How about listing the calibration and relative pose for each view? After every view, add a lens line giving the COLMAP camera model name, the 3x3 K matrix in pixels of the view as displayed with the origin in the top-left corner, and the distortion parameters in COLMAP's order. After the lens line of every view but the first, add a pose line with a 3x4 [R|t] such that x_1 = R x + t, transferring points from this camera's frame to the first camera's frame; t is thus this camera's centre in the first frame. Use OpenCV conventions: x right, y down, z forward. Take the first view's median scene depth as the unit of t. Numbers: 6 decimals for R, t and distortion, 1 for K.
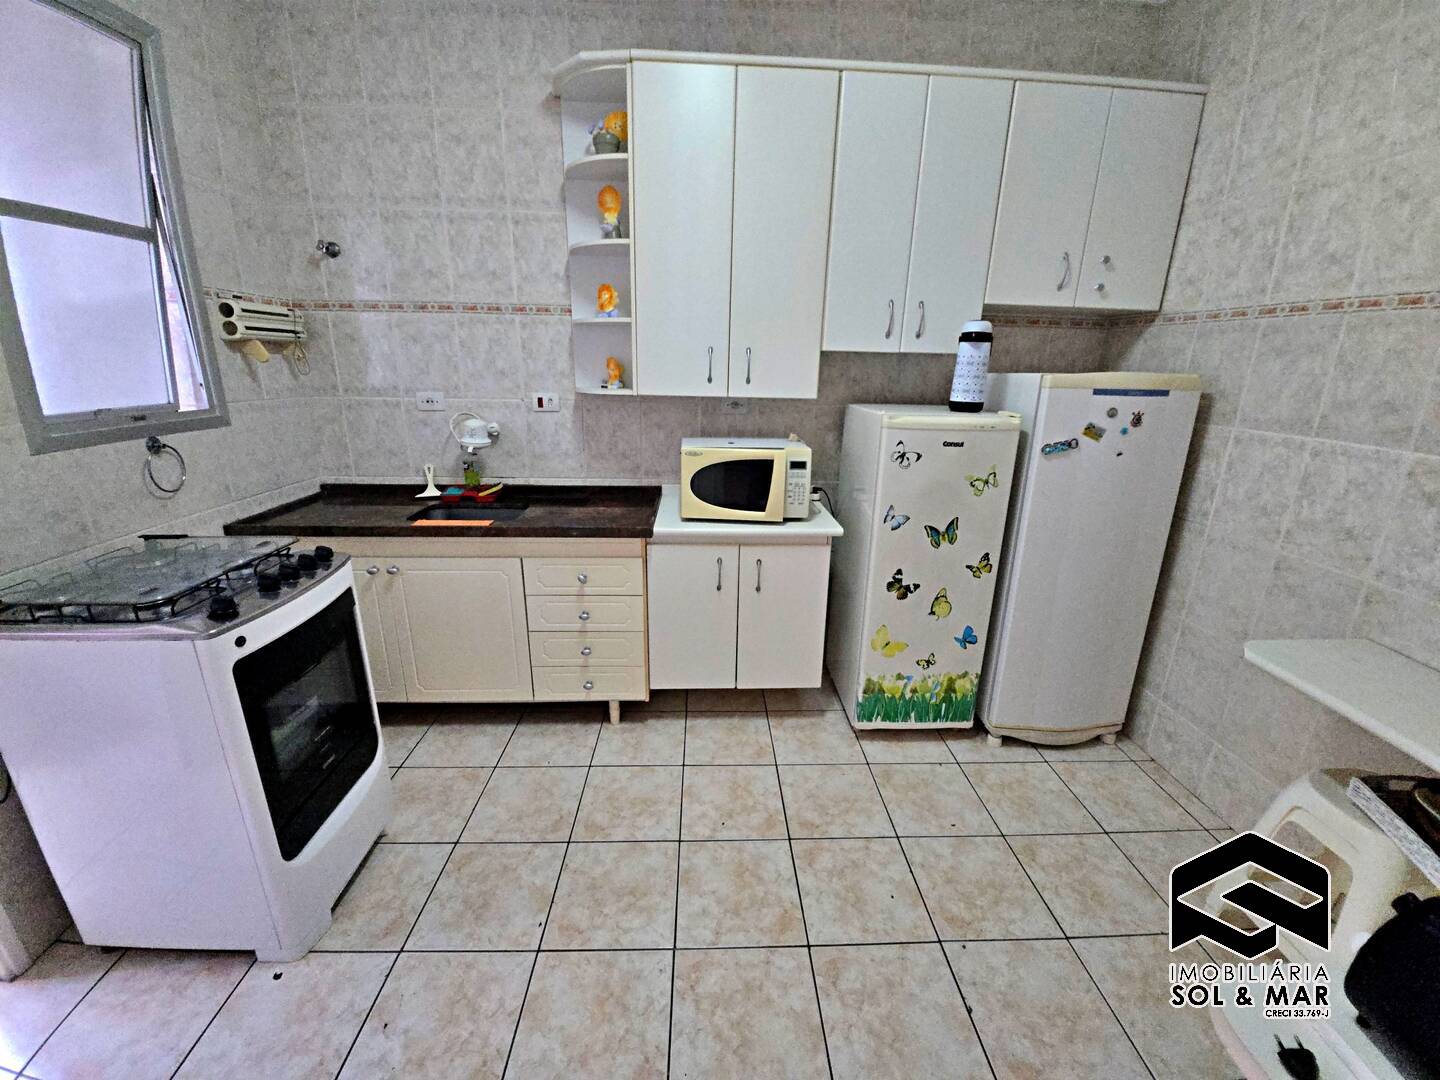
lens RADIAL K [[568.7, 0, 724.3], [0, 568.7, 534.0], [0, 0, 1]] dist [-0.008405, -0.004690]
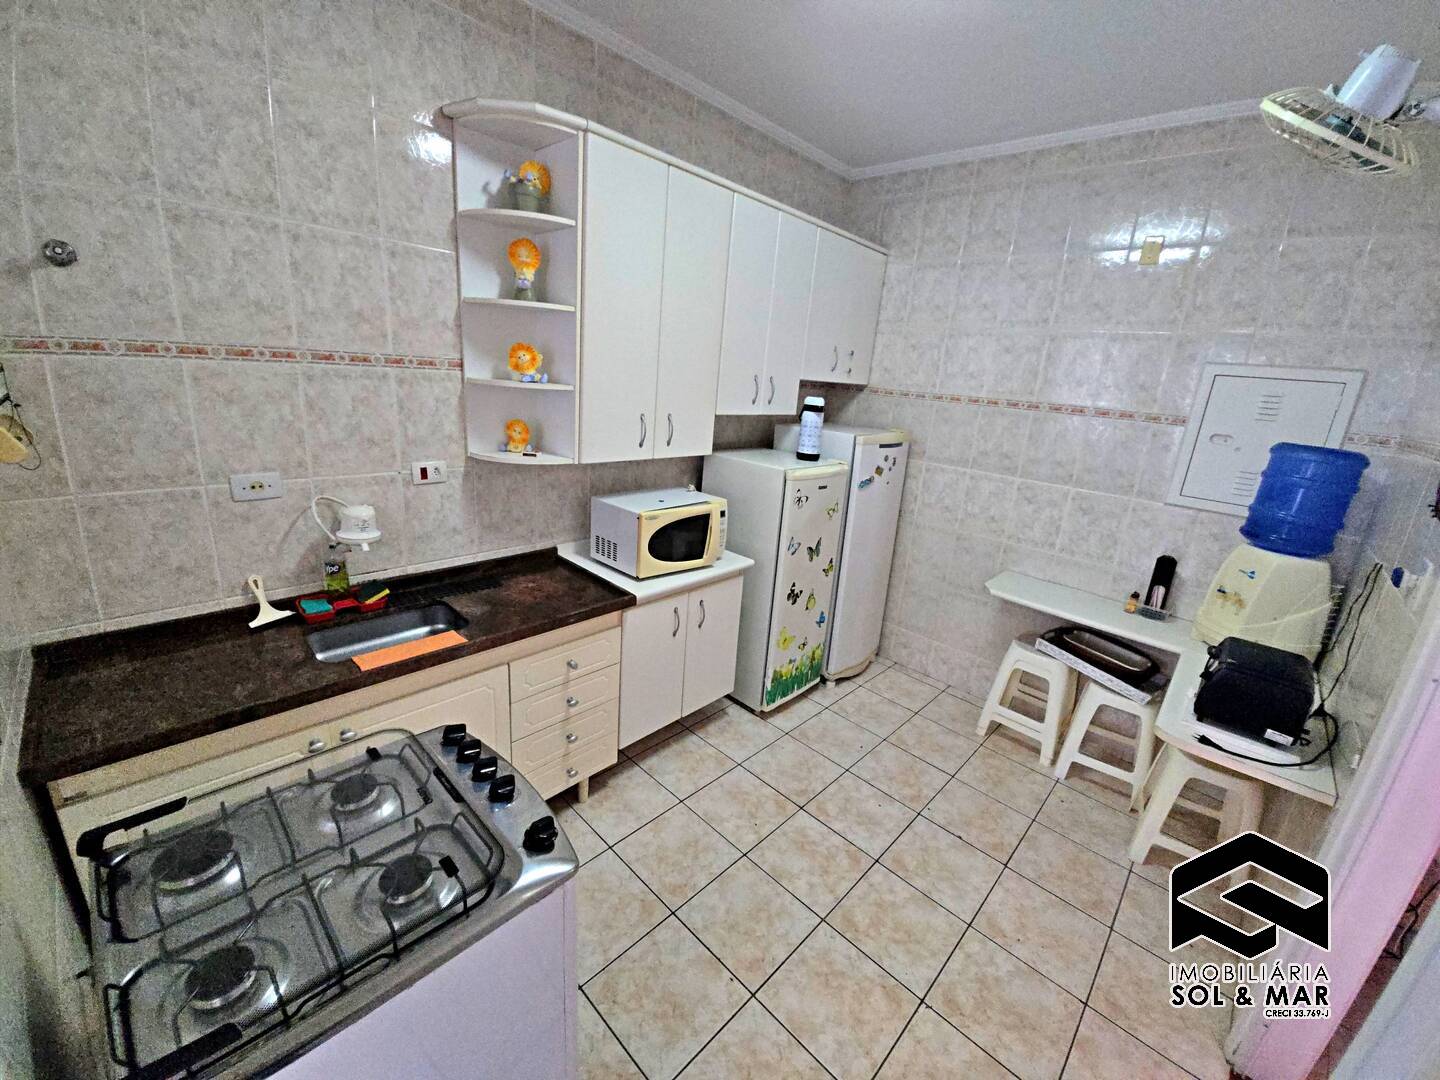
lens RADIAL K [[568.7, 0, 721.4], [0, 568.7, 534.5], [0, 0, 1]] dist [-0.008405, -0.004690]
pose [[0.720620, -0.159199, 0.674806, -0.650532], [0.140128, 0.986638, 0.083124, -0.171823], [-0.679023, 0.034659, 0.733299, 0.129251]]
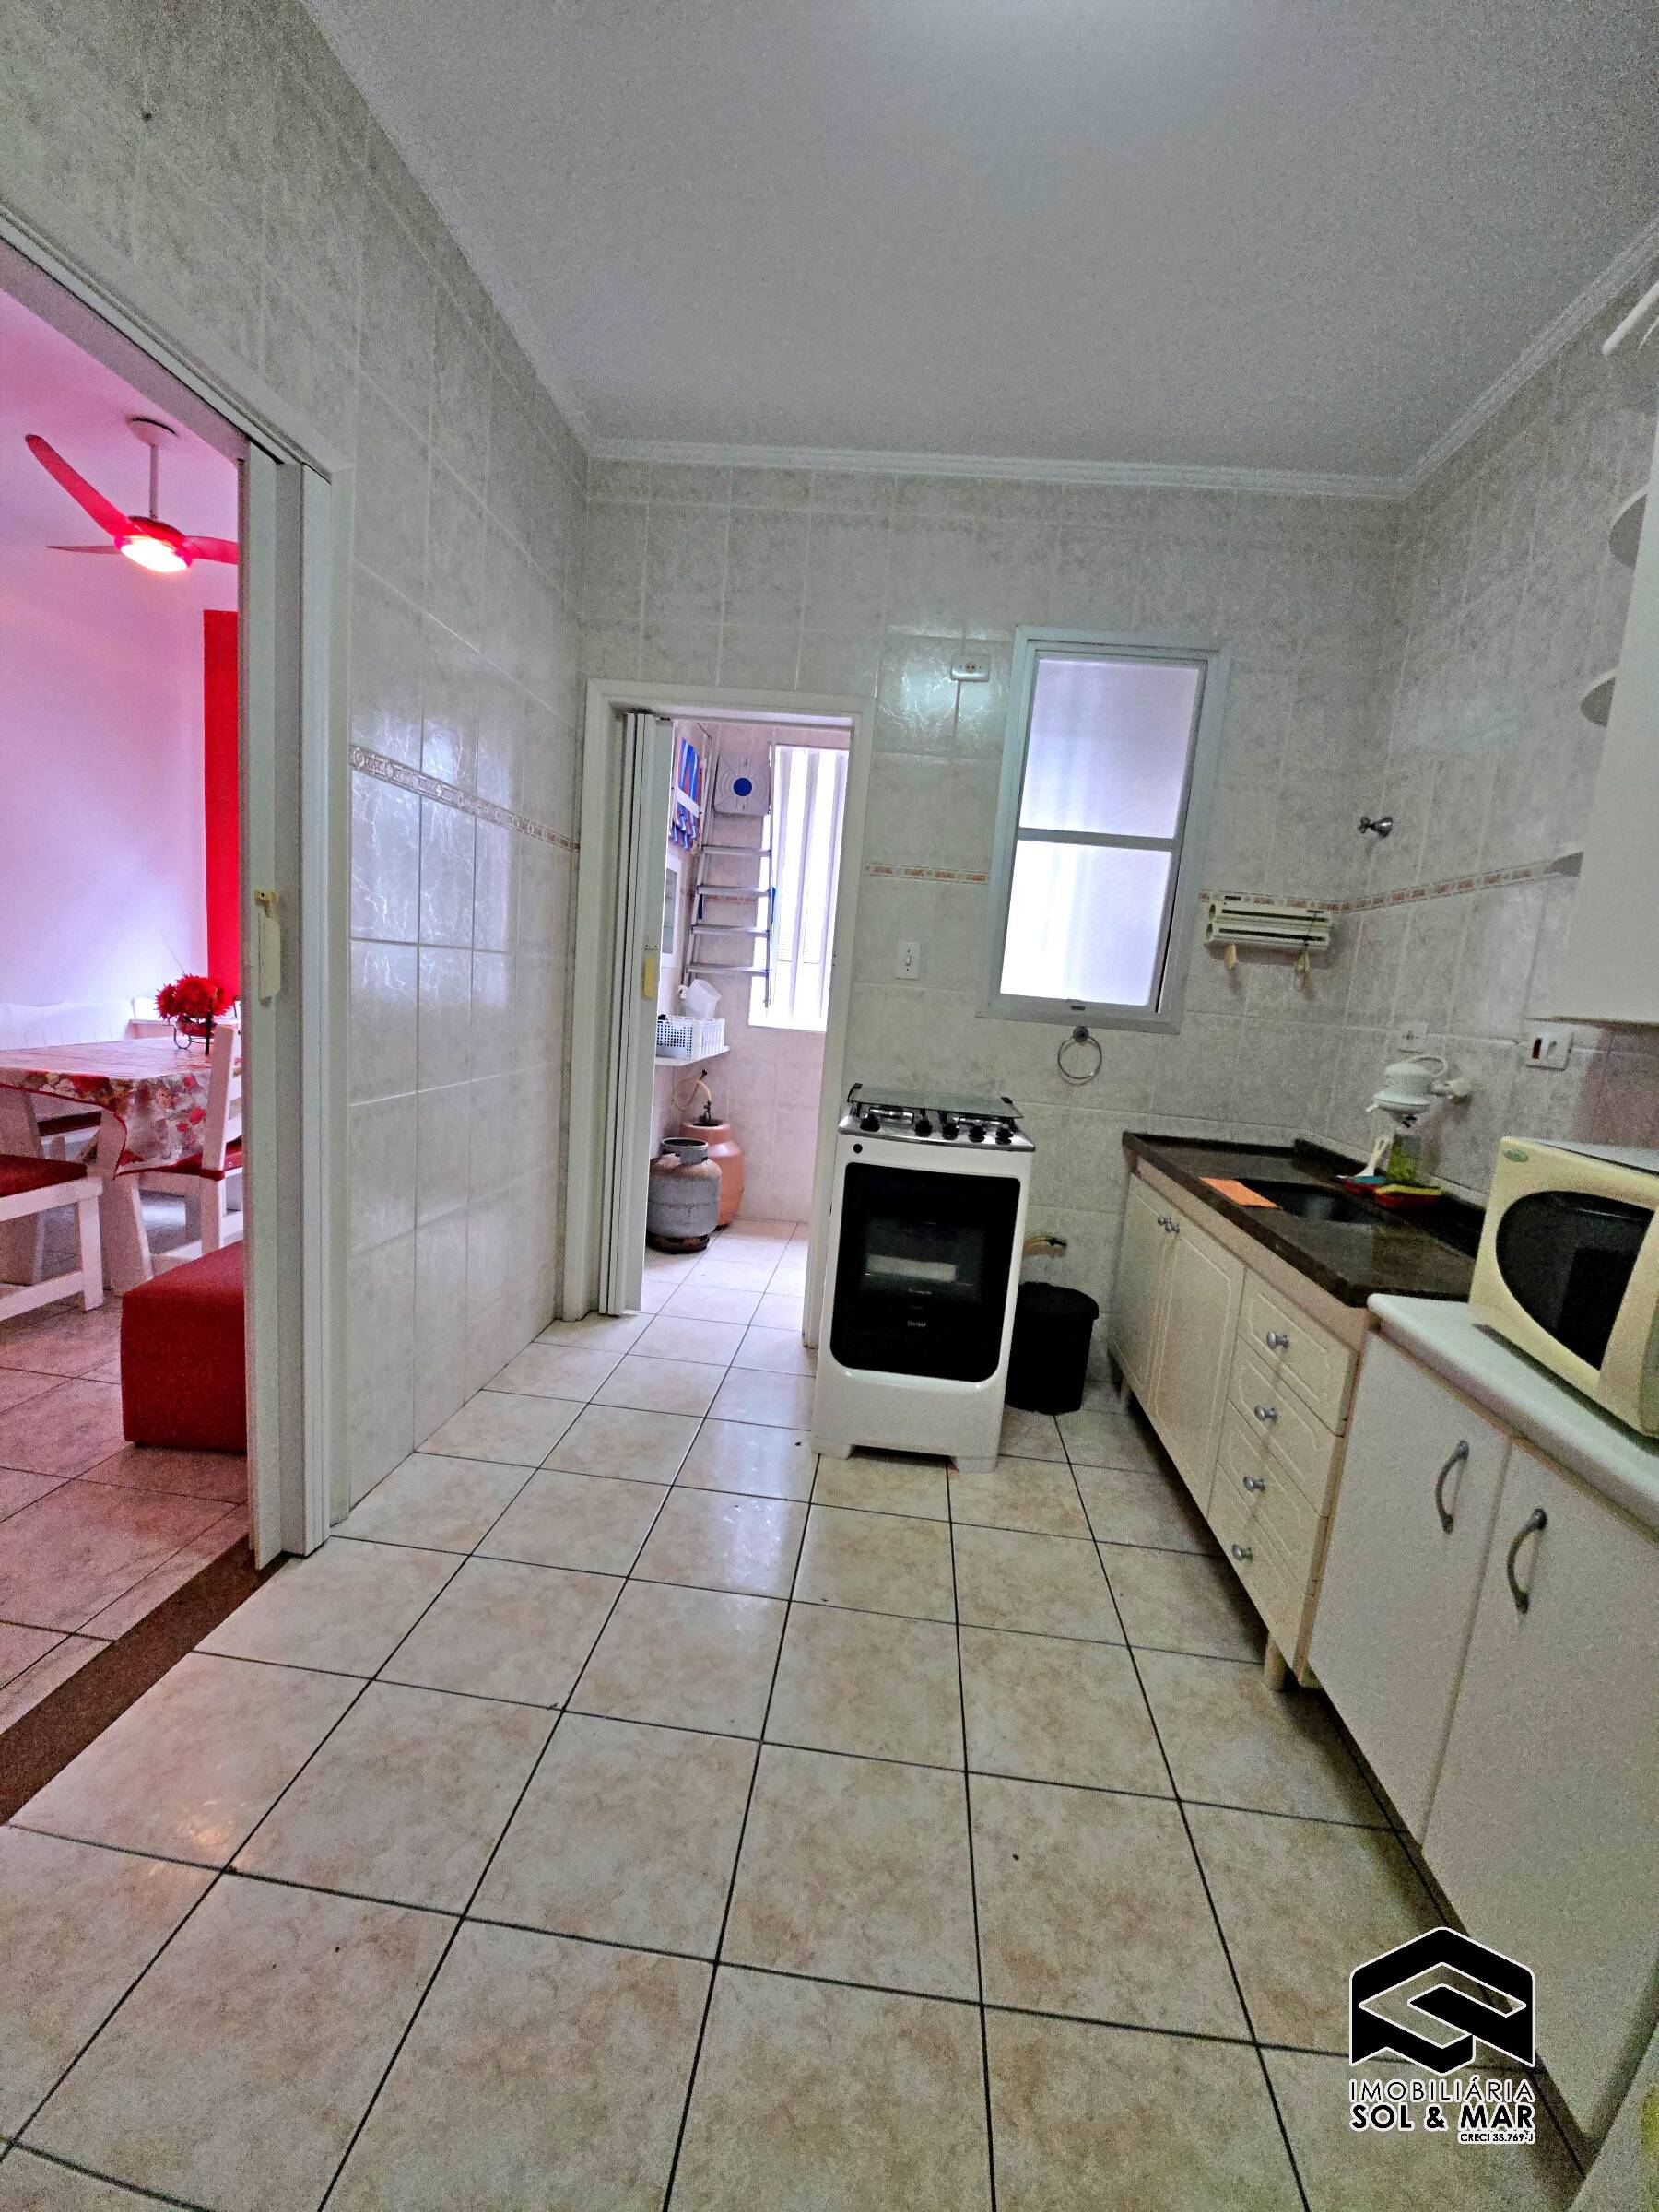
lens RADIAL K [[873.6, 0, 834.5], [0, 873.6, 1109.0], [0, 0, 1]] dist [-0.008405, -0.004690]
pose [[-0.120225, 0.115815, -0.985968, 0.544497], [-0.367293, 0.917508, 0.152559, -0.085920], [0.922303, 0.380480, -0.067769, 0.579074]]
